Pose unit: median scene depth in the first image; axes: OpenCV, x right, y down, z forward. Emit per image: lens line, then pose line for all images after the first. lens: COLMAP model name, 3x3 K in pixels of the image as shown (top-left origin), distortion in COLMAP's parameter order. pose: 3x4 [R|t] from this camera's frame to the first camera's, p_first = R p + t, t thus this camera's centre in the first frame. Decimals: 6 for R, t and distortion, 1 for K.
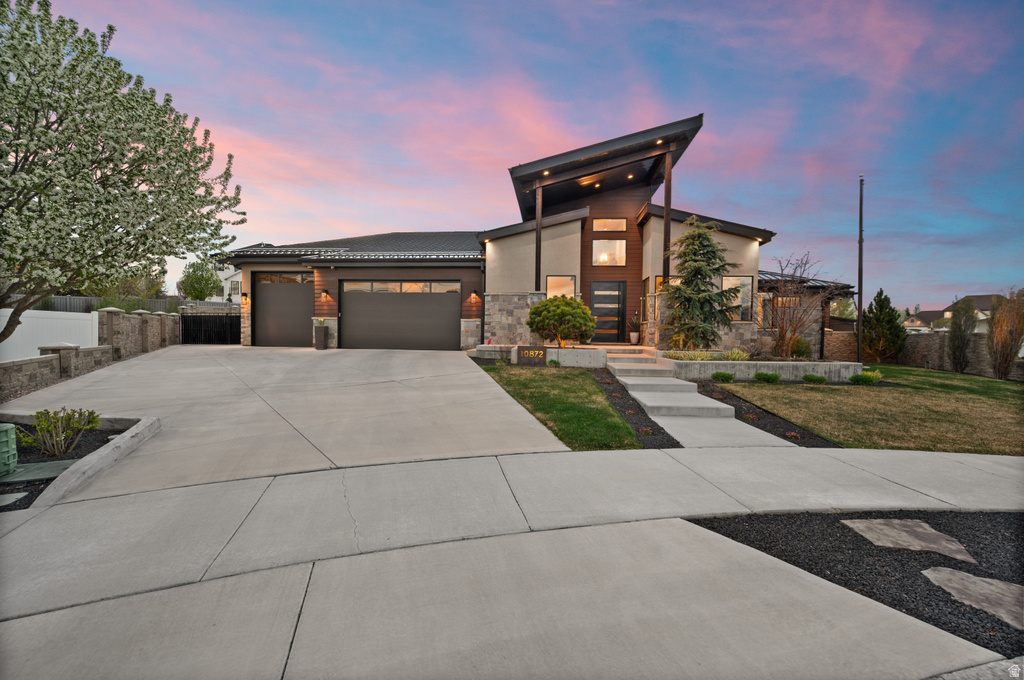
lens RADIAL K [[408.4, 0, 512.2], [0, 408.4, 342.4], [0, 0, 1]] dist [0.000473, -0.001010]
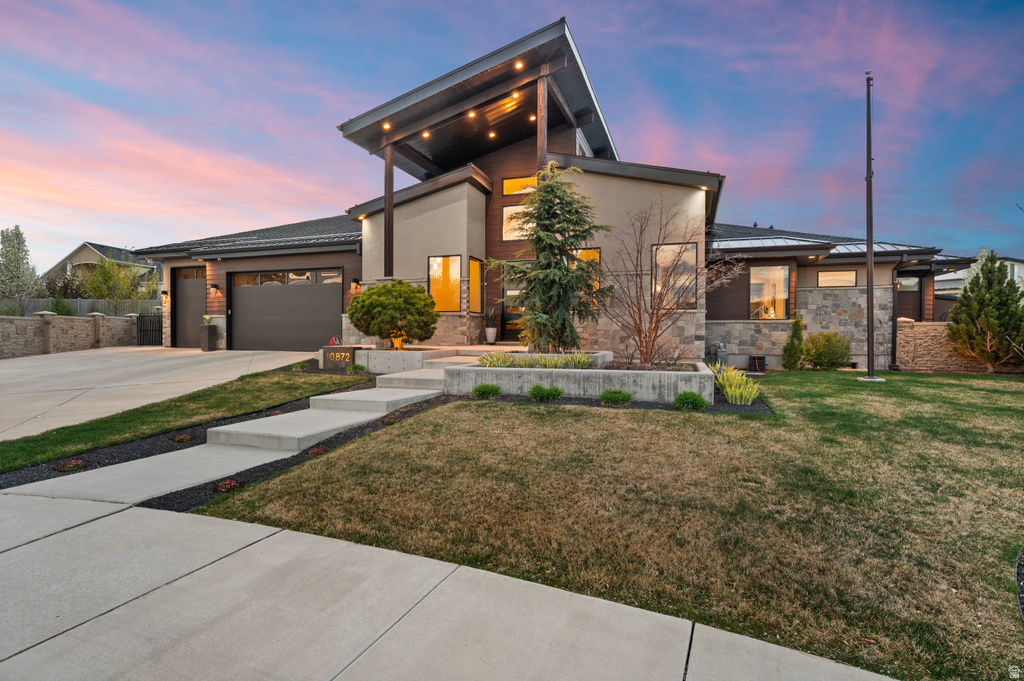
lens RADIAL K [[500.5, 0, 513.2], [0, 500.5, 338.3], [0, 0, 1]] dist [-0.005660, 0.000059]
pose [[0.964676, -0.006615, -0.263356, 0.470497], [0.004458, 0.999951, -0.008788, 0.001876], [0.263401, 0.007303, 0.964659, 0.113268]]
